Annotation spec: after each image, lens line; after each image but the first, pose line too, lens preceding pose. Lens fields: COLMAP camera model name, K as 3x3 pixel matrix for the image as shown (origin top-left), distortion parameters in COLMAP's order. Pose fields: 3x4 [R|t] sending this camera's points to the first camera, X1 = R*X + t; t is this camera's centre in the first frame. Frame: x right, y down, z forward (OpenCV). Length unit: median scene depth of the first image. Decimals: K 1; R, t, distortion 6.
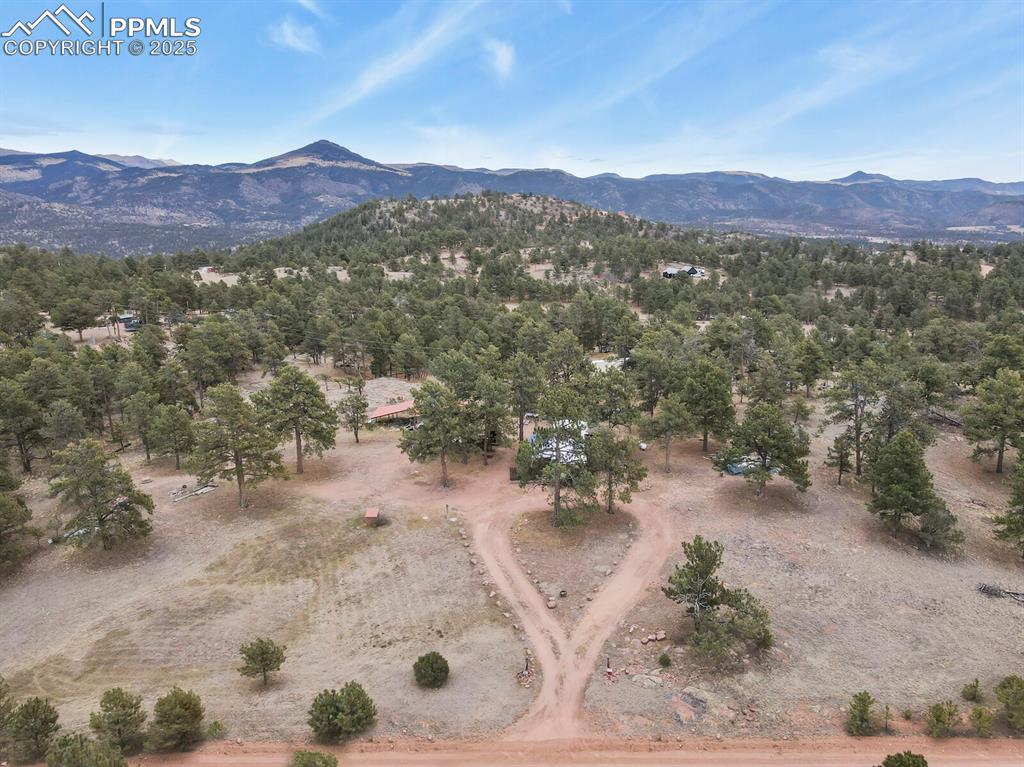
lens RADIAL K [[734.3, 0, 529.4], [0, 734.3, 392.2], [0, 0, 1]] dist [0.050274, 0.009338]
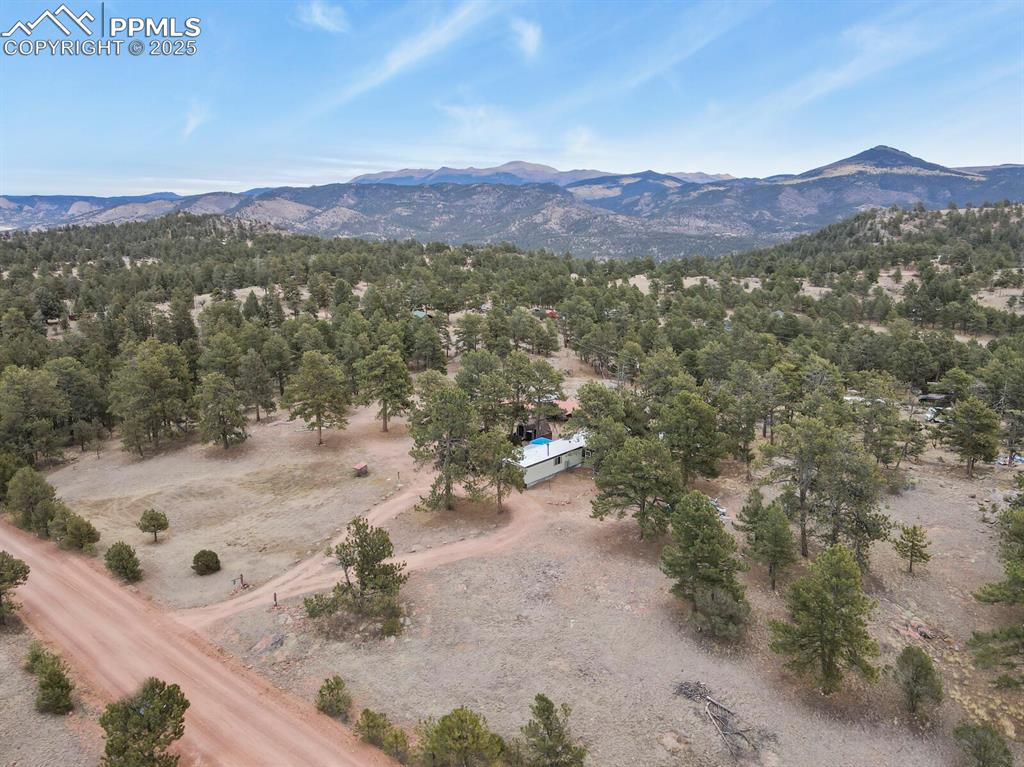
lens RADIAL K [[734.3, 0, 516.5], [0, 734.3, 395.8], [0, 0, 1]] dist [0.050274, 0.009338]
pose [[0.766009, 0.162684, -0.621903, 0.678887], [-0.168181, 0.984468, 0.050375, -0.054357], [0.620439, 0.066005, 0.781472, 0.173843]]
